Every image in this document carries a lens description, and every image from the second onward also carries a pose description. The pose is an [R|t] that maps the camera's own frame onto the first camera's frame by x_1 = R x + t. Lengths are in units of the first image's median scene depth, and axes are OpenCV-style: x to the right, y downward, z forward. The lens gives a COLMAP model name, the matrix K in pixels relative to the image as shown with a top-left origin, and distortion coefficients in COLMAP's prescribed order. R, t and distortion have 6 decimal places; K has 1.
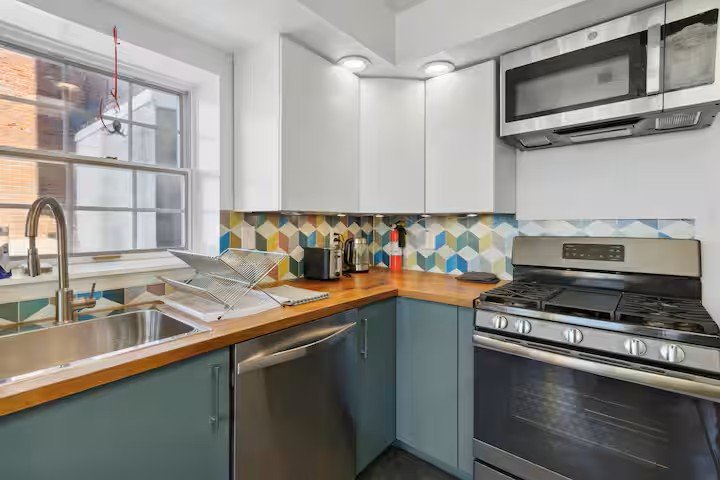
lens RADIAL K [[329.3, 0, 355.5], [0, 329.3, 225.6], [0, 0, 1]] dist [-0.003578, 0.000349]
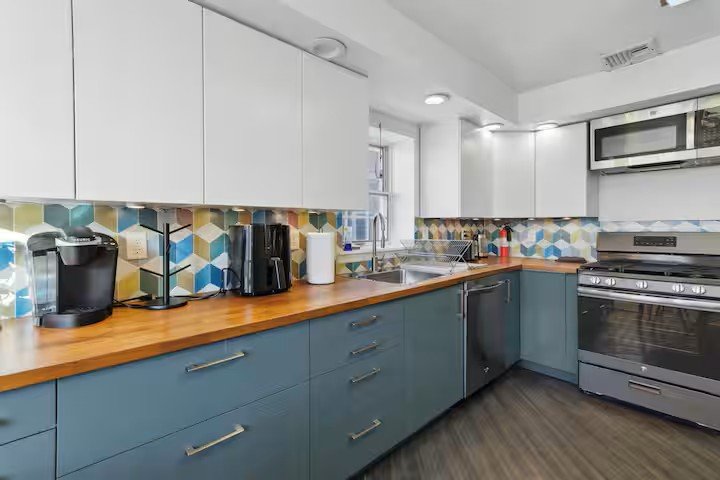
lens RADIAL K [[329.3, 0, 355.9], [0, 329.3, 227.1], [0, 0, 1]] dist [-0.003578, 0.000349]
pose [[0.992206, -0.006376, -0.124446, -0.479461], [0.005958, 0.999975, -0.003725, 0.009122], [0.124466, 0.002954, 0.992219, -0.705517]]
